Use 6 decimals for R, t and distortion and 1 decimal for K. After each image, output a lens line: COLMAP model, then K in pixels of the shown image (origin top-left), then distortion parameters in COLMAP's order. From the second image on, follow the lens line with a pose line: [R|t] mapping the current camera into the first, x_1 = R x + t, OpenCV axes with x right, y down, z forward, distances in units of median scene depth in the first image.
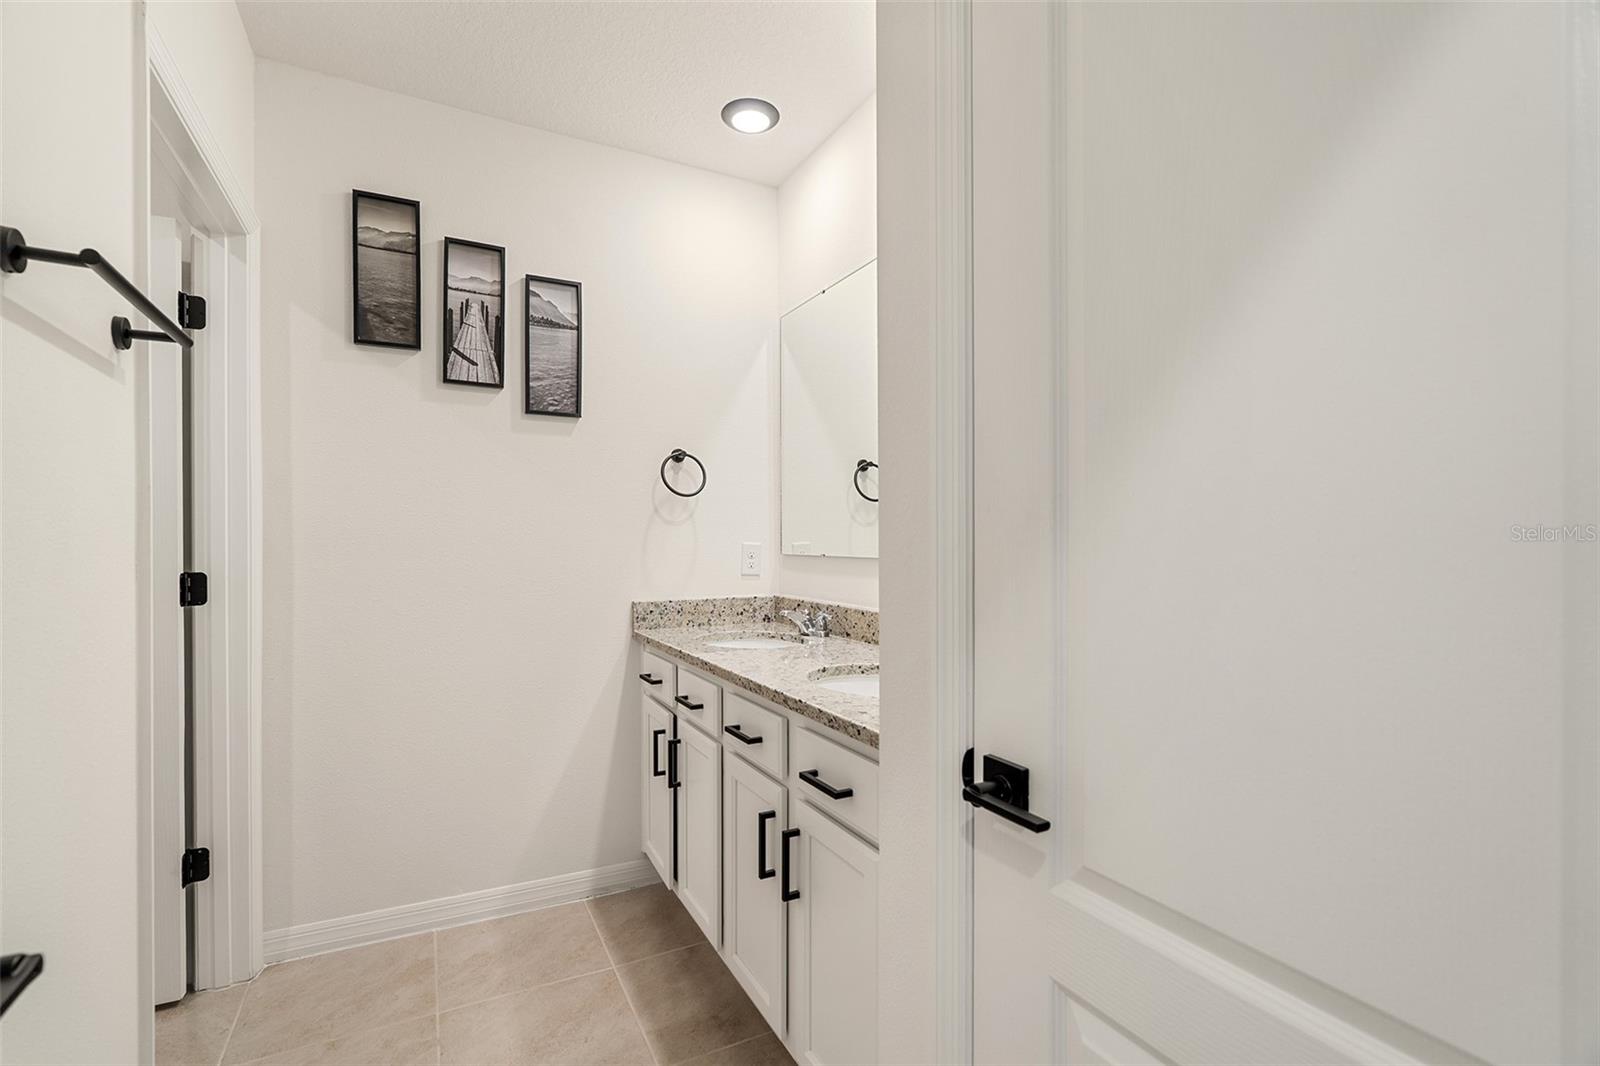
lens RADIAL K [[716.5, 0, 798.5], [0, 716.5, 536.1], [0, 0, 1]] dist [-0.000037, 0.000593]
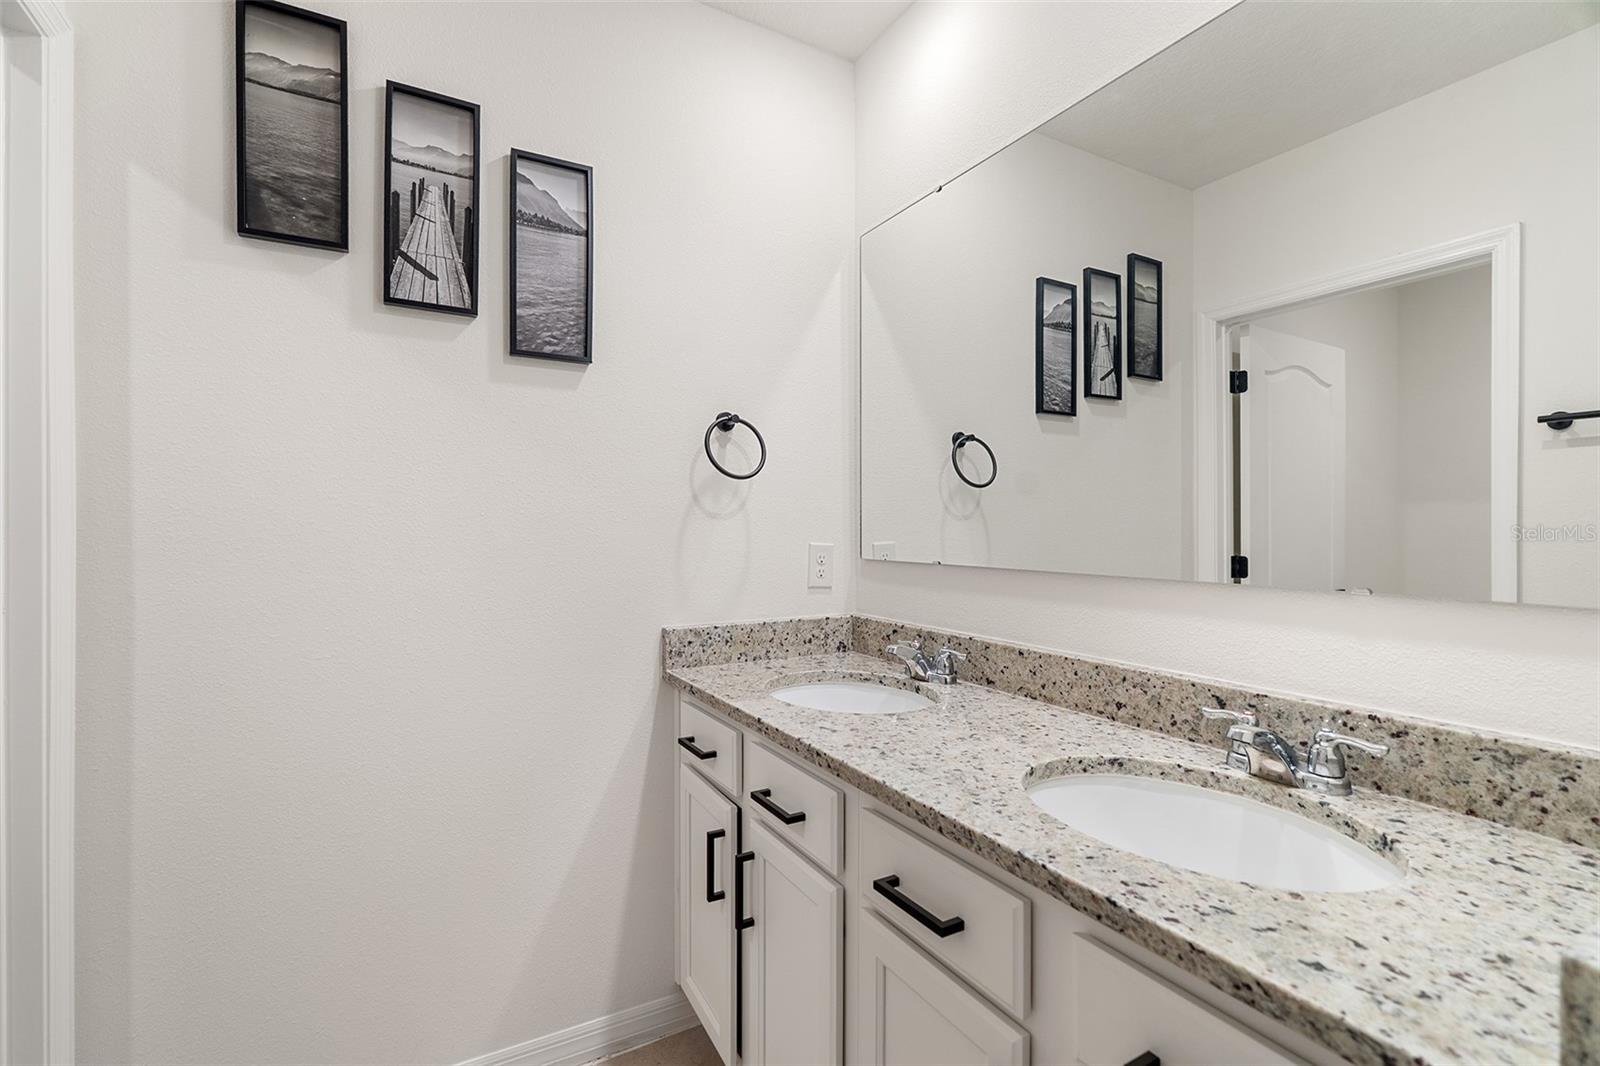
lens RADIAL K [[732.2, 0, 806.7], [0, 732.2, 522.8], [0, 0, 1]] dist [0.001424, 0.000346]
pose [[0.999379, 0.001579, 0.035208, -0.125284], [-0.001513, 0.999997, -0.001888, -0.011701], [-0.035211, 0.001833, 0.999378, 0.299422]]
